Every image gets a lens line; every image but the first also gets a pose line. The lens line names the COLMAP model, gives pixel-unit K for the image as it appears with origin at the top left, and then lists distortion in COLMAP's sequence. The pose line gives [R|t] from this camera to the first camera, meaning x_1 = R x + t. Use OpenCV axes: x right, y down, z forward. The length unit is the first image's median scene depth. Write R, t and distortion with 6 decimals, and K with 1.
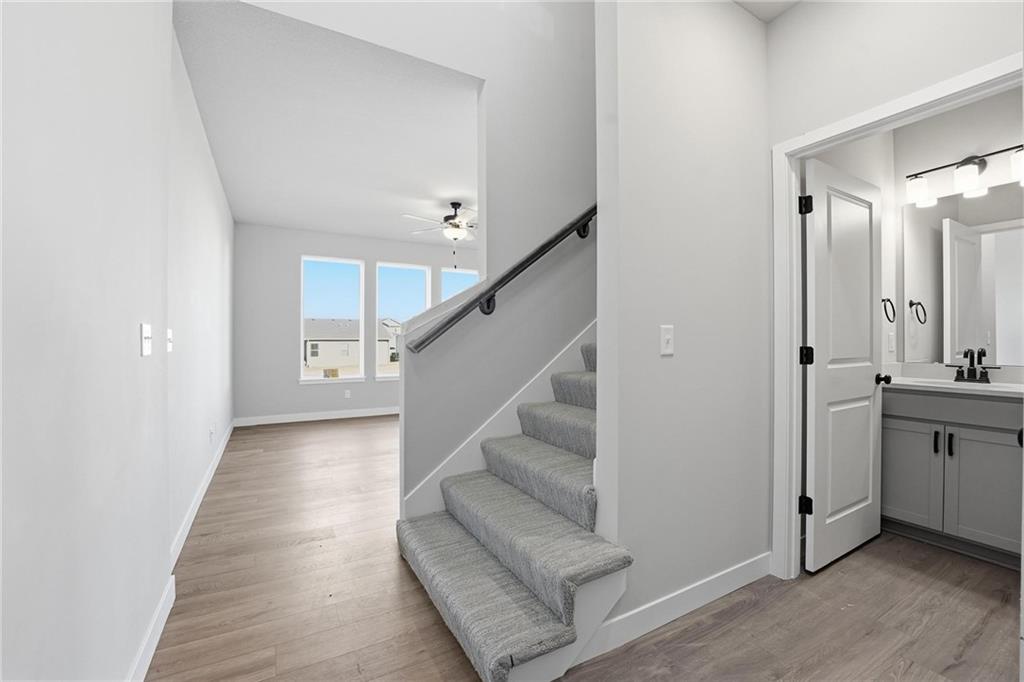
lens RADIAL K [[420.5, 0, 505.4], [0, 420.5, 341.7], [0, 0, 1]] dist [-0.018369, 0.000184]
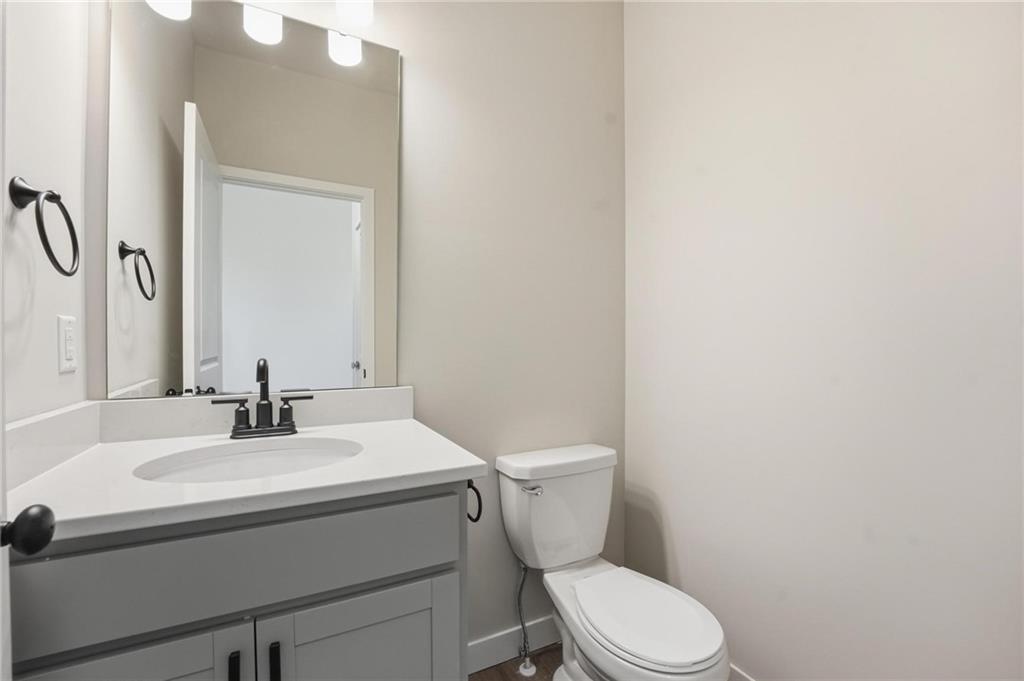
lens RADIAL K [[423.9, 0, 514.4], [0, 423.9, 345.2], [0, 0, 1]] dist [-0.024591, 0.001987]
pose [[0.019377, -0.004014, 0.999804, 0.675366], [0.000392, 0.999992, 0.004007, 0.001434], [-0.999812, 0.000314, 0.019378, 0.705892]]
